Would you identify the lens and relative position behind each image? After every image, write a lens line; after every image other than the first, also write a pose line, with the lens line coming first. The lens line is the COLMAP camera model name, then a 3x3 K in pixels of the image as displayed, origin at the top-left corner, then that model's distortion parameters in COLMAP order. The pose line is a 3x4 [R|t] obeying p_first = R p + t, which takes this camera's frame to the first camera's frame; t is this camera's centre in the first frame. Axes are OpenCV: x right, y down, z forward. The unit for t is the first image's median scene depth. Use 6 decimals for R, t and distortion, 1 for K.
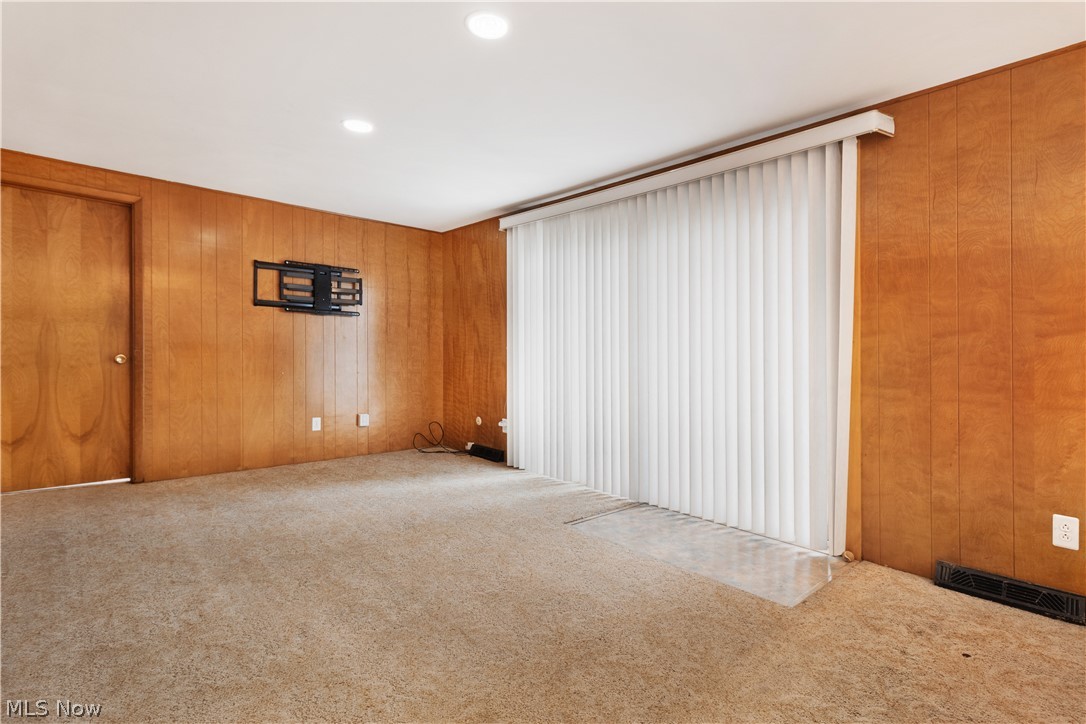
lens RADIAL K [[528.3, 0, 543.0], [0, 528.3, 362.0], [0, 0, 1]] dist [-0.001382, -0.000418]
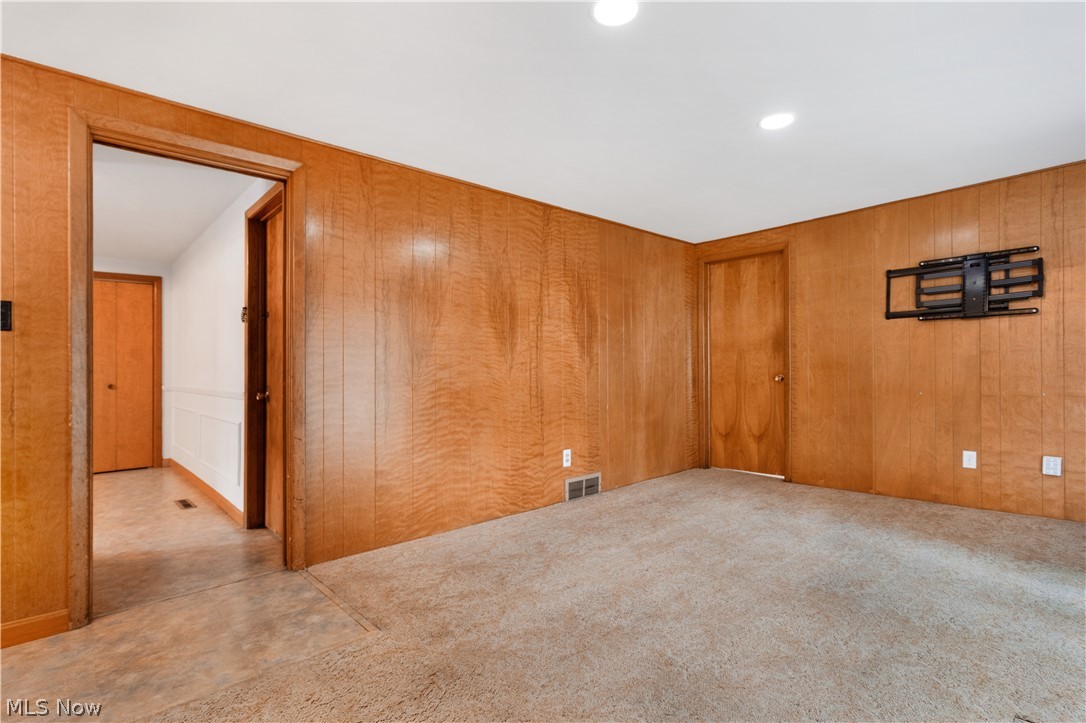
lens RADIAL K [[514.4, 0, 544.2], [0, 514.4, 376.5], [0, 0, 1]] dist [-0.001760, -0.000449]
pose [[0.007203, -0.008078, -0.999941, 0.382571], [0.002708, 0.999964, -0.008058, -0.001117], [0.999970, -0.002650, 0.007224, 0.427917]]
